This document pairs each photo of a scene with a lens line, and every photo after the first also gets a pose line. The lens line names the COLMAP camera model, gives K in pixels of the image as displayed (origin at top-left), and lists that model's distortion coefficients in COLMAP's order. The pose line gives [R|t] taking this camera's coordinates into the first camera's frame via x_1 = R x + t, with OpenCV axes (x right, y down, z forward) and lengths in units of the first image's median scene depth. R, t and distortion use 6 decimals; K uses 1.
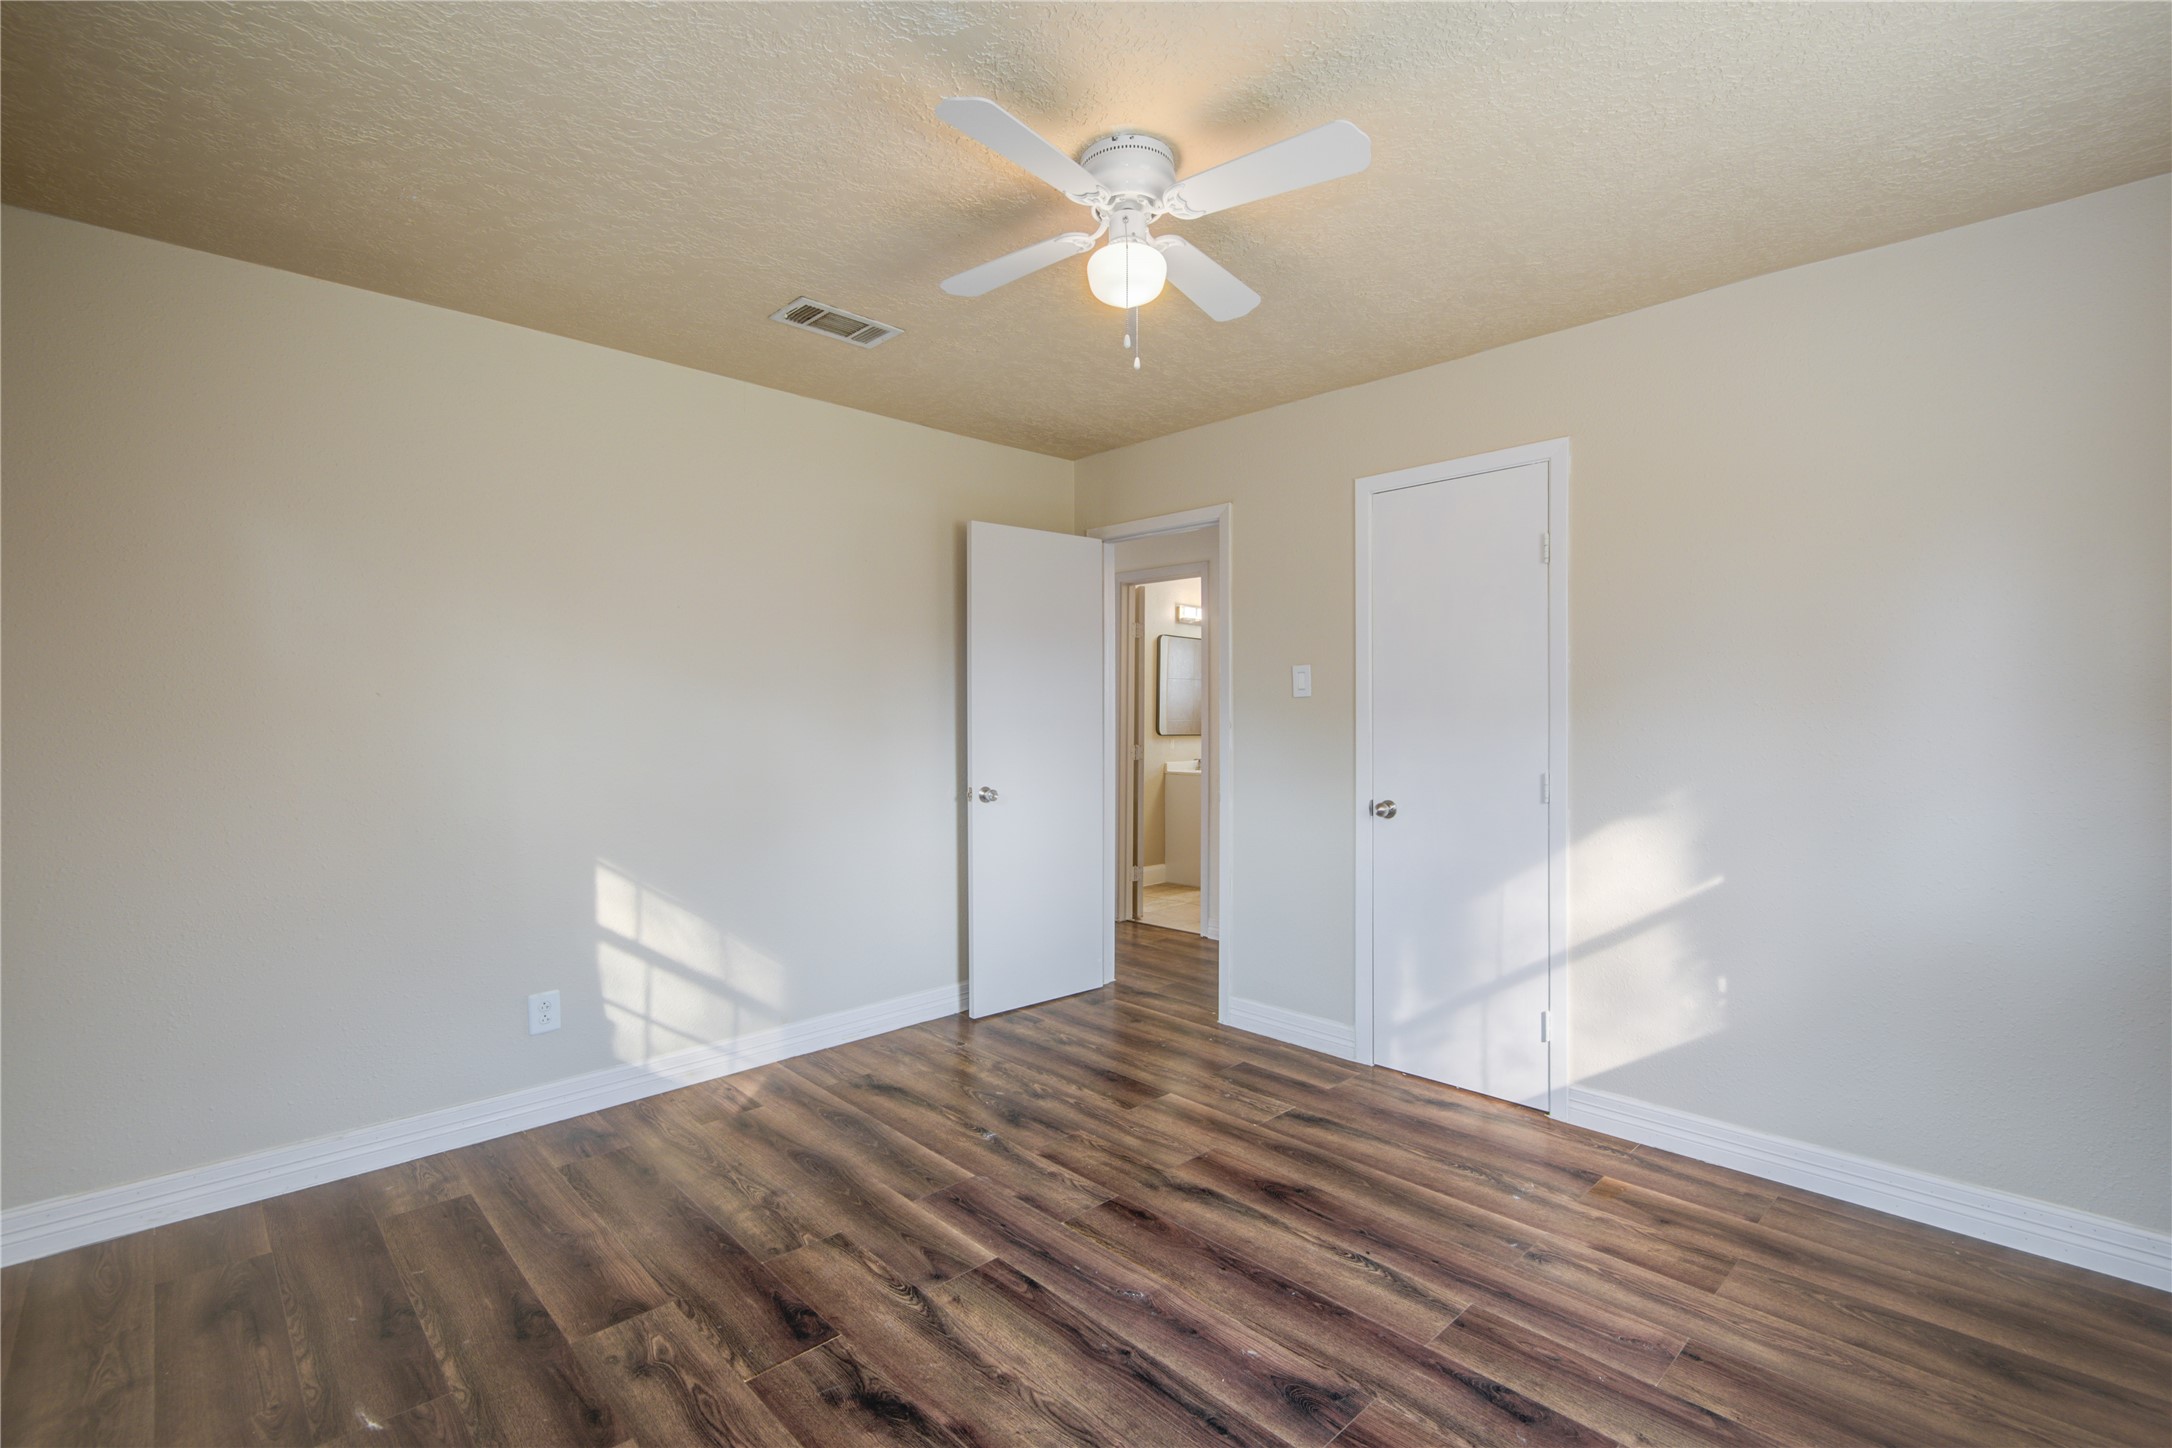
lens RADIAL K [[987.8, 0, 1088.7], [0, 987.8, 719.6], [0, 0, 1]] dist [-0.002636, 0.000483]
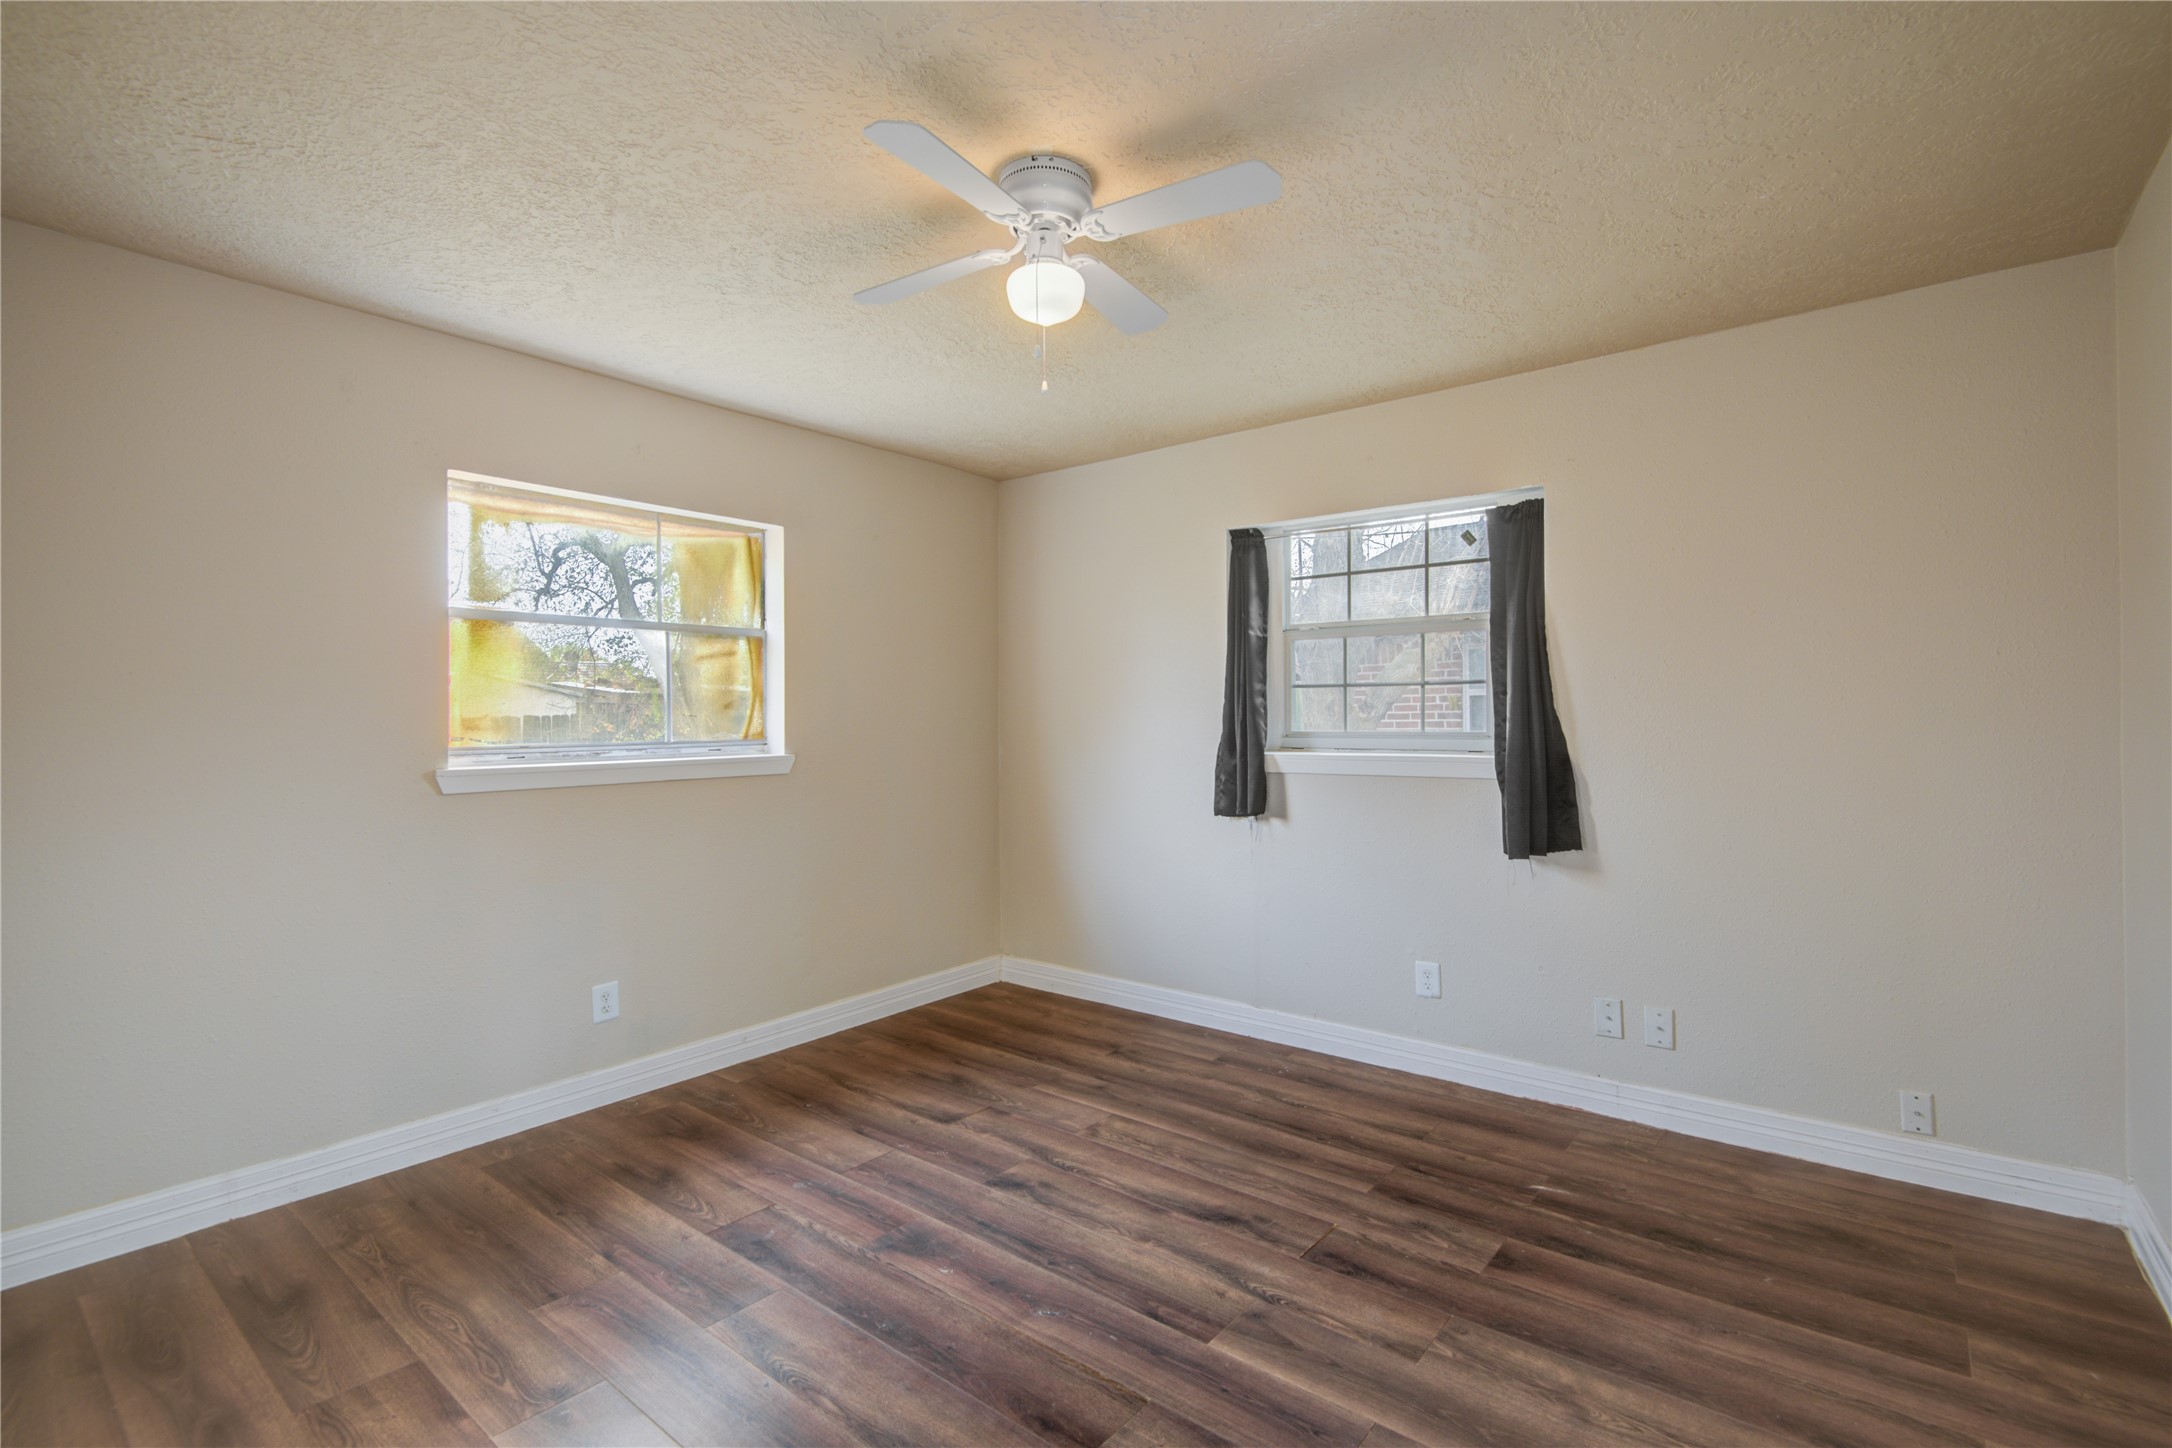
lens RADIAL K [[987.8, 0, 1088.7], [0, 987.8, 719.6], [0, 0, 1]] dist [-0.002636, 0.000483]
pose [[-0.992240, 0.007439, -0.124114, 0.127406], [0.007789, 0.999967, -0.002334, -0.008150], [0.124093, -0.003283, -0.992265, 2.044107]]
